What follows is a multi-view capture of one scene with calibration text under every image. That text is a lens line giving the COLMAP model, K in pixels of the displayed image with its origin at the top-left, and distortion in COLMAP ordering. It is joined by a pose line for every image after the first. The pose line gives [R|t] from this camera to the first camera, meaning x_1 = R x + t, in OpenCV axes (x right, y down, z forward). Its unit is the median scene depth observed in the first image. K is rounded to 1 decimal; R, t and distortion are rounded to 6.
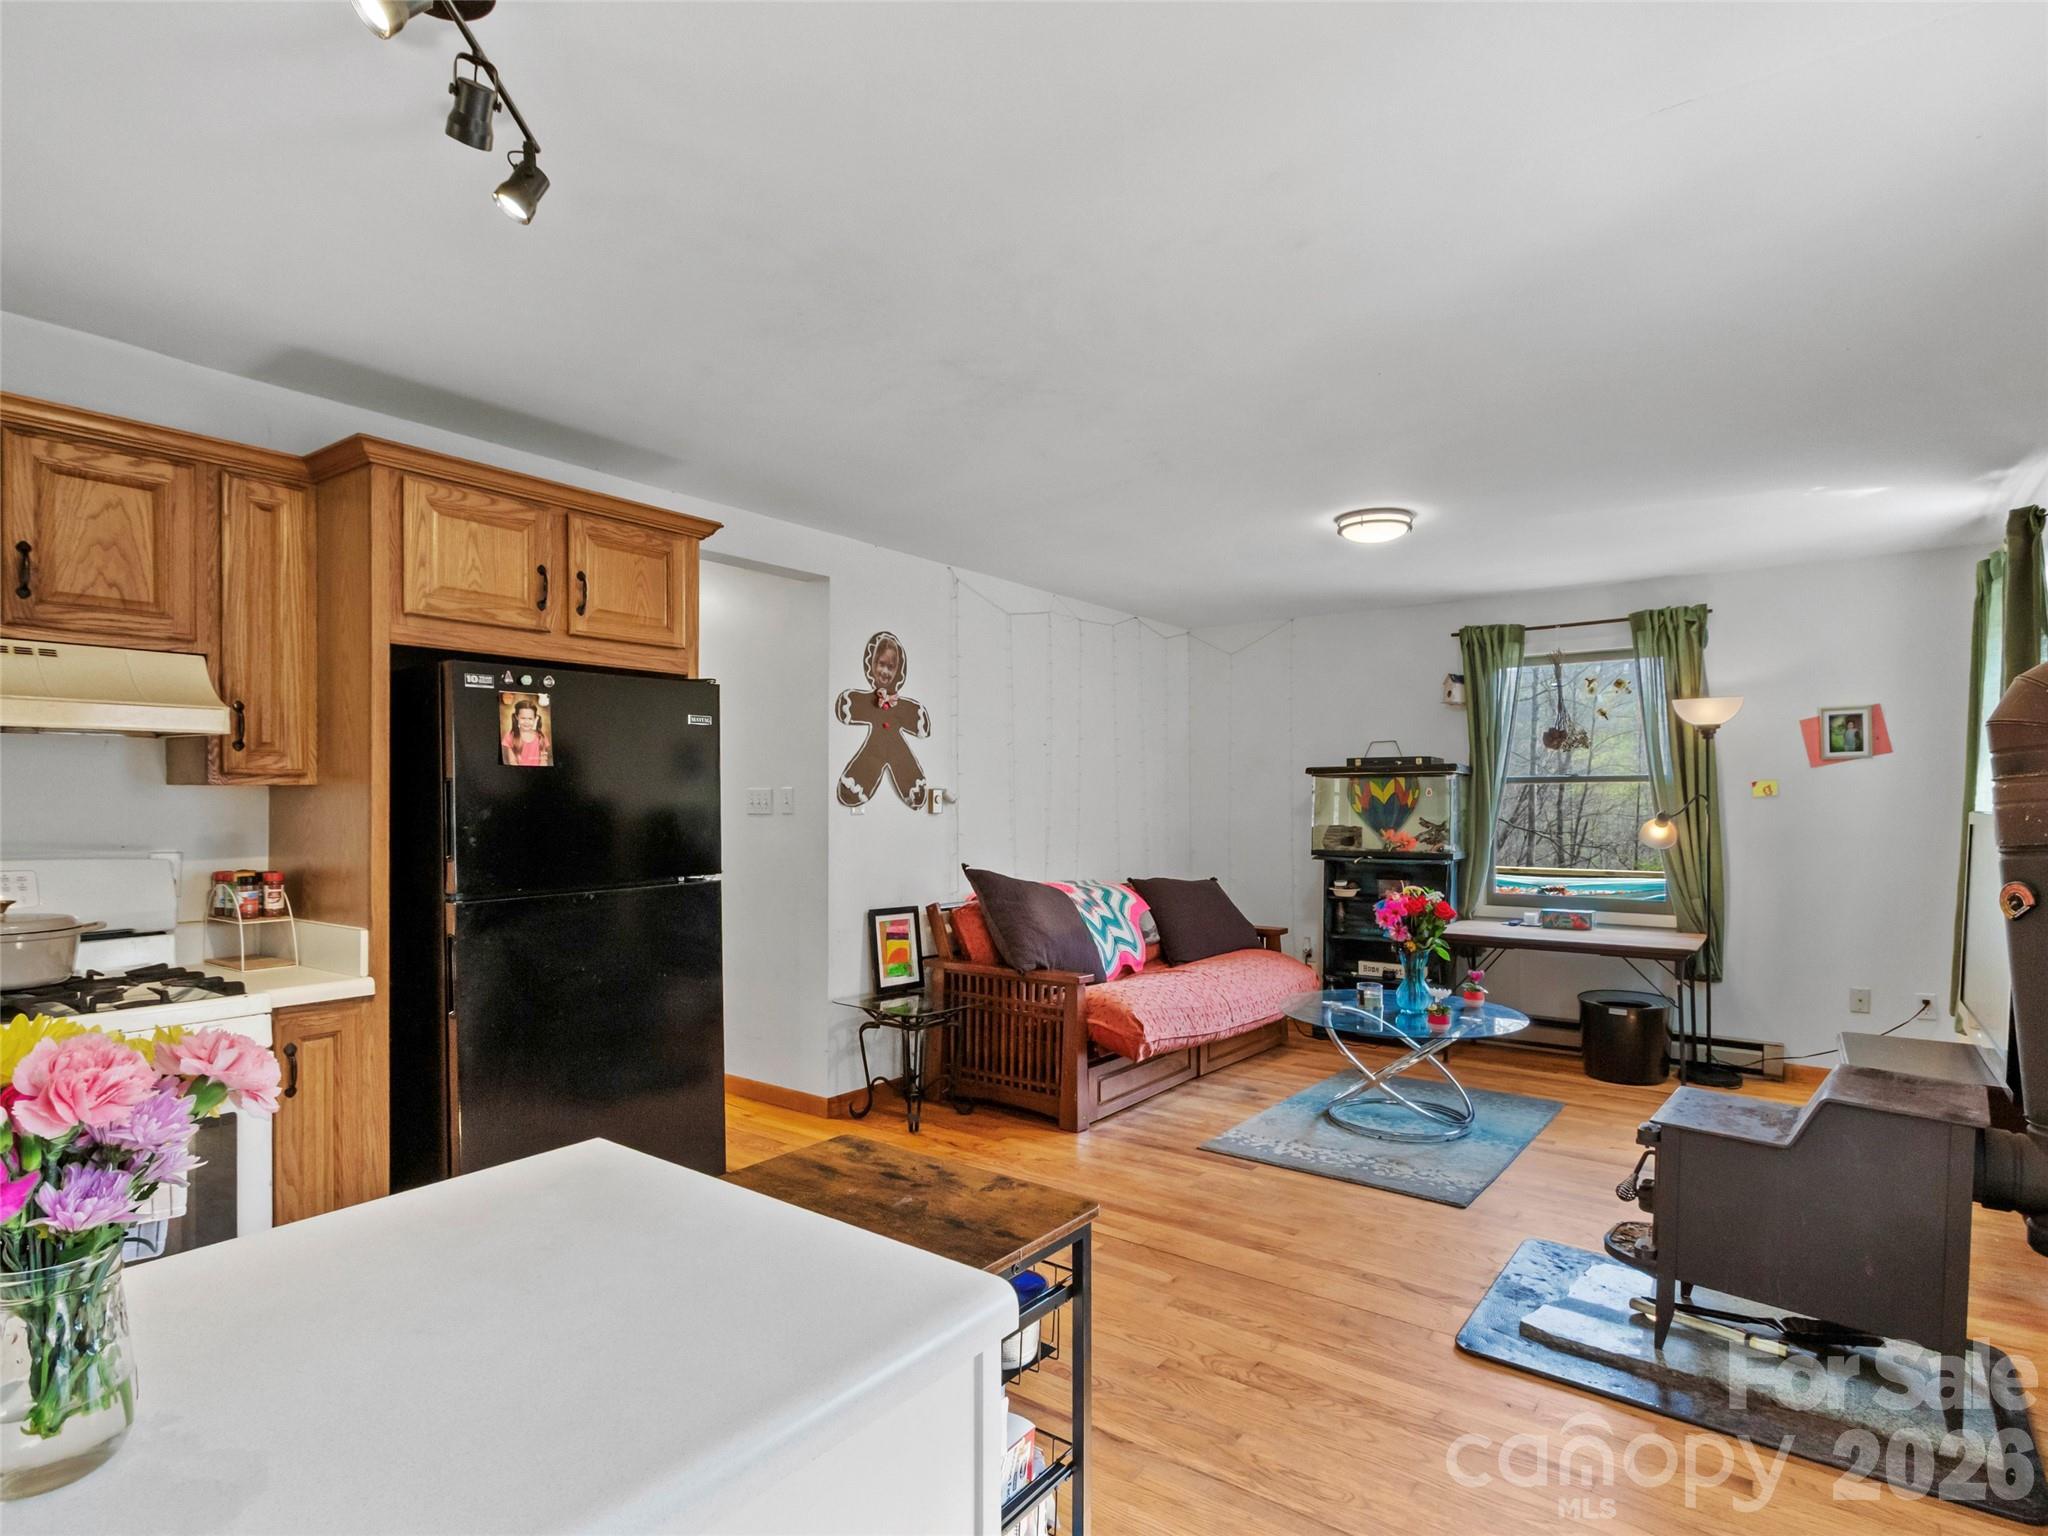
lens RADIAL K [[1078.7, 0, 1021.9], [0, 1078.7, 796.9], [0, 0, 1]] dist [0.001183, -0.000232]
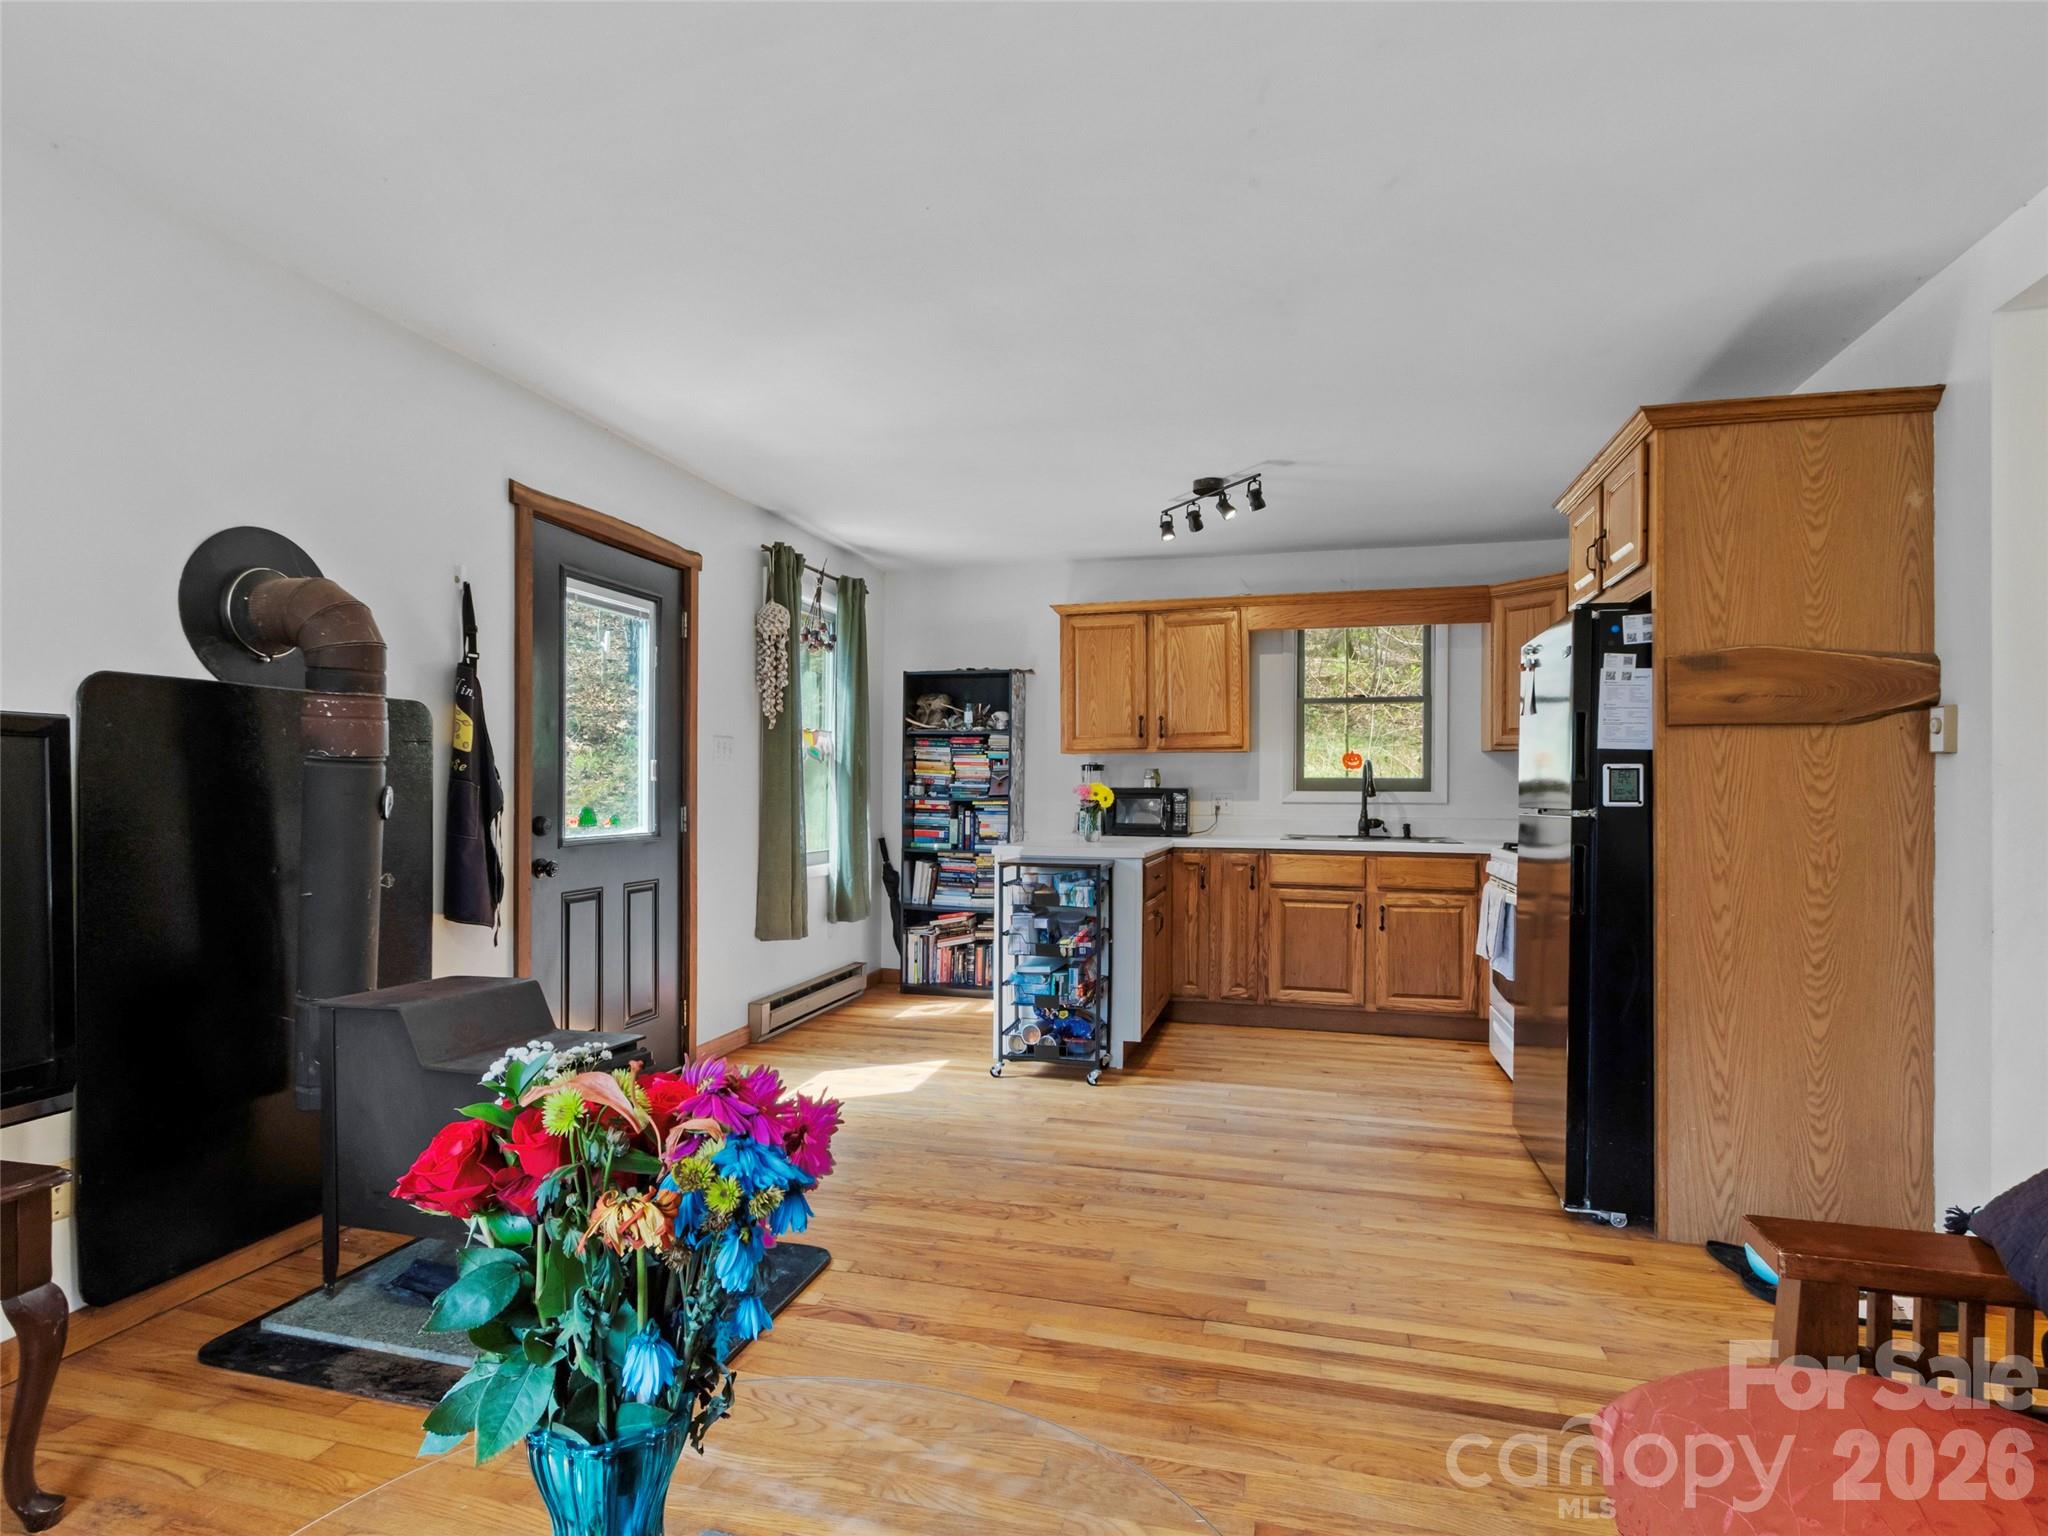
lens RADIAL K [[1032.8, 0, 1013.6], [0, 1032.8, 805.2], [0, 0, 1]] dist [0.001181, 0.000013]
pose [[-0.929558, 0.000969, -0.368675, 0.615628], [-0.006126, 0.999818, 0.018075, 0.065232], [0.368626, 0.019060, -0.929382, 2.008778]]
